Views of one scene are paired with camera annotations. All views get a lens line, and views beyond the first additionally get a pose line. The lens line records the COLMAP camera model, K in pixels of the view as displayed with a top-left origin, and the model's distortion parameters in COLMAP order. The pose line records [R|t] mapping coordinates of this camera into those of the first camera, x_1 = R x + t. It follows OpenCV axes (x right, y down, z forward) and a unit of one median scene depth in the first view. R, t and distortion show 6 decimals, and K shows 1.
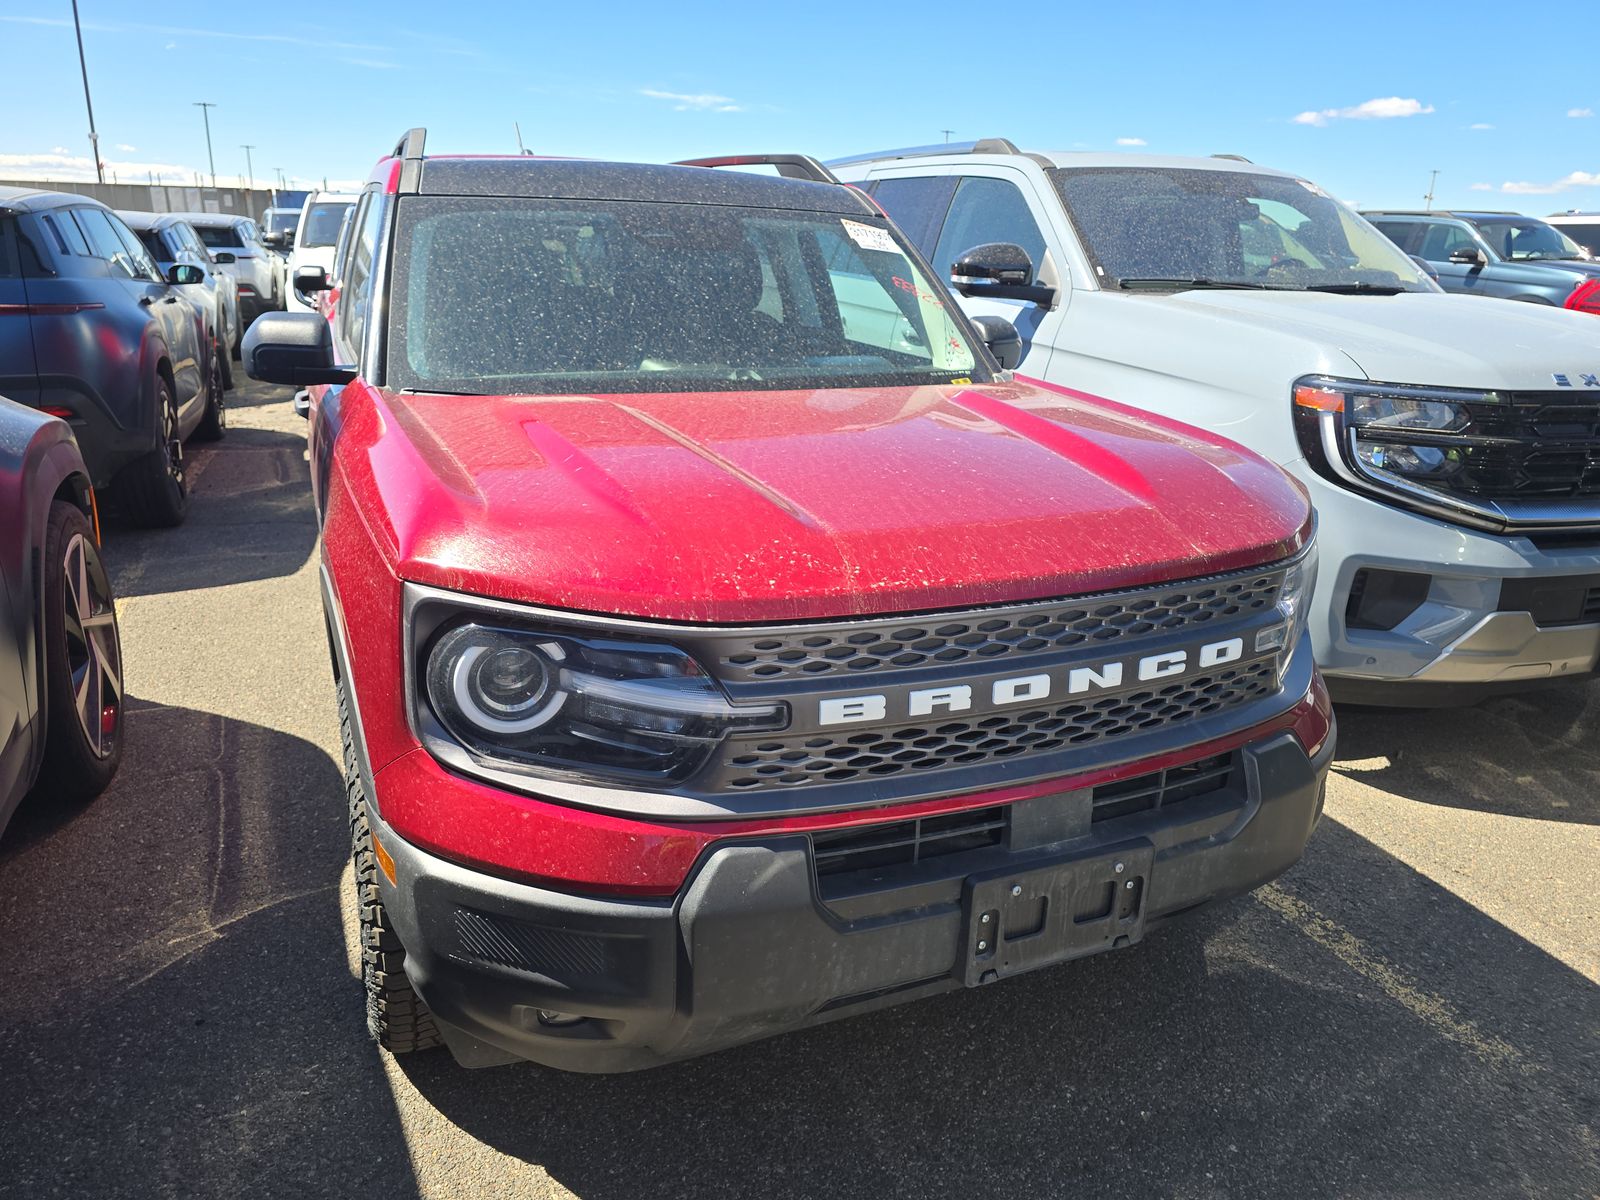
lens RADIAL K [[1084.9, 0, 800.0], [0, 1084.9, 600.0], [0, 0, 1]] dist [0.047159, -0.046146]
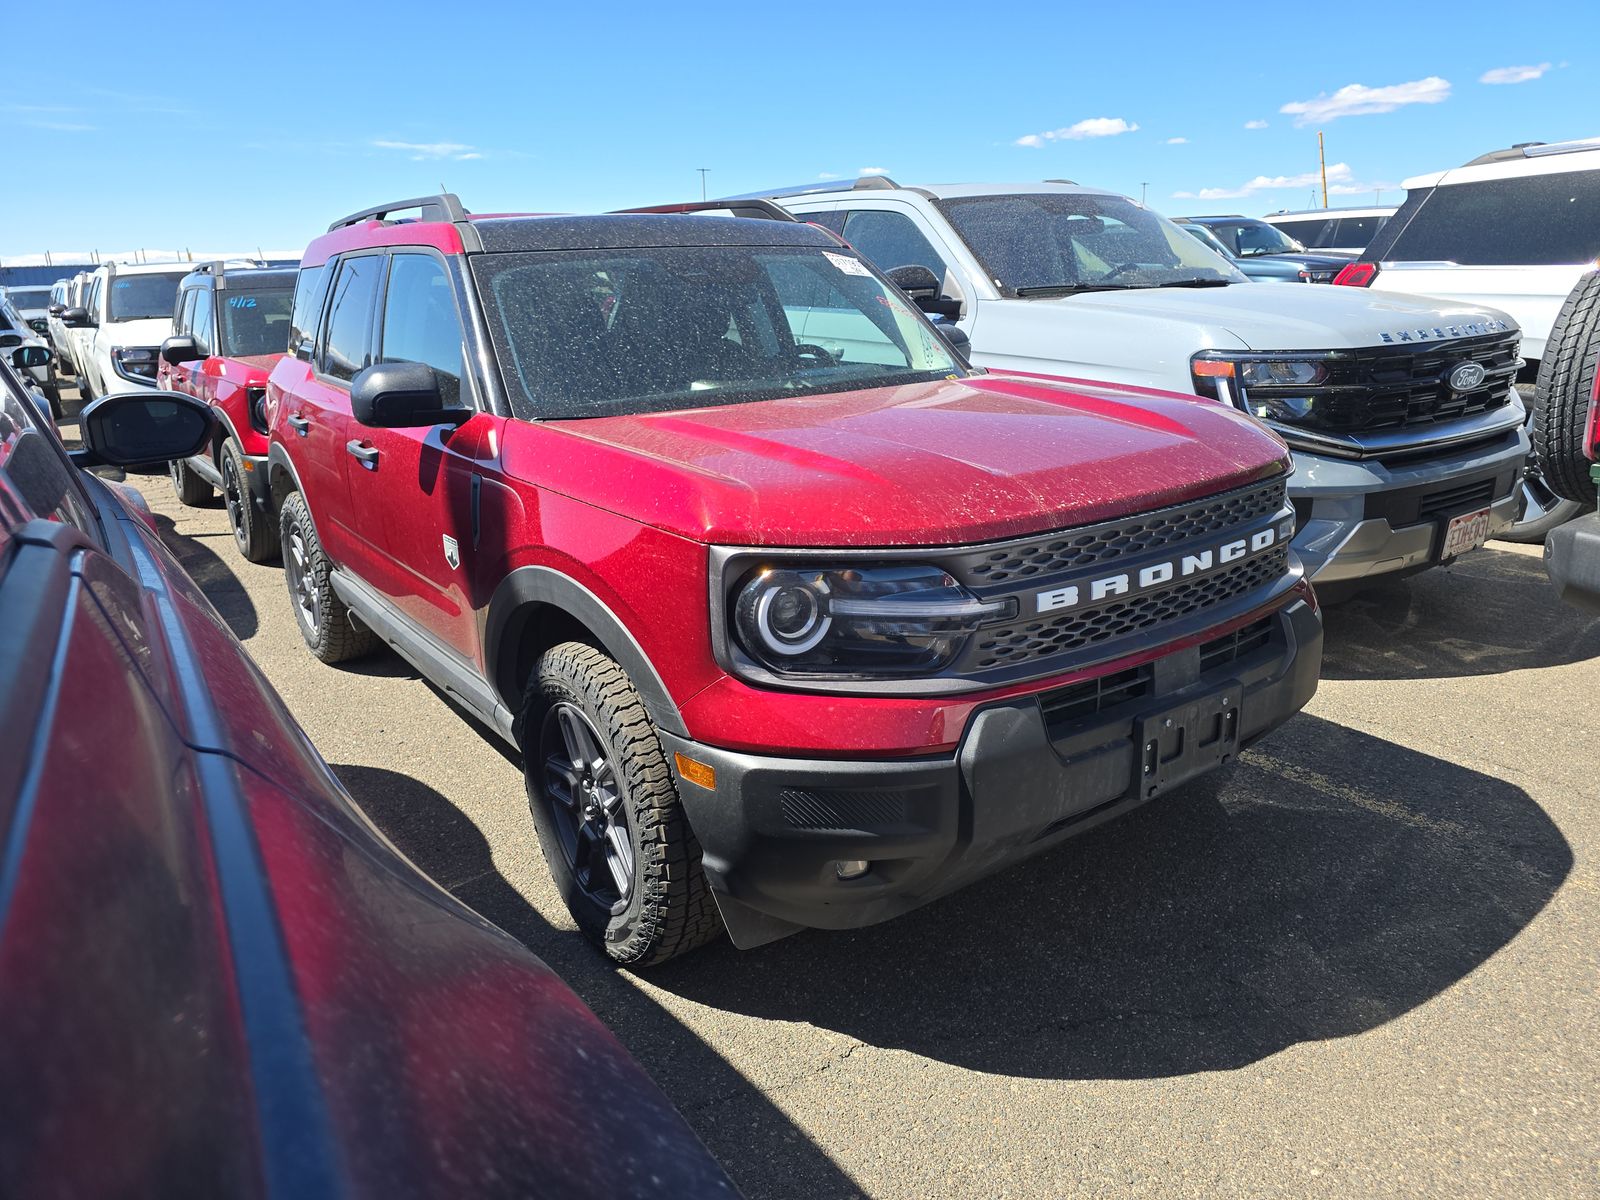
lens RADIAL K [[1084.9, 0, 800.0], [0, 1084.9, 600.0], [0, 0, 1]] dist [0.047159, -0.046146]
pose [[0.975950, -0.121361, 0.181089, -0.312065], [0.126679, 0.991780, -0.018050, 0.052658], [-0.177410, 0.040556, 0.983301, -0.172512]]
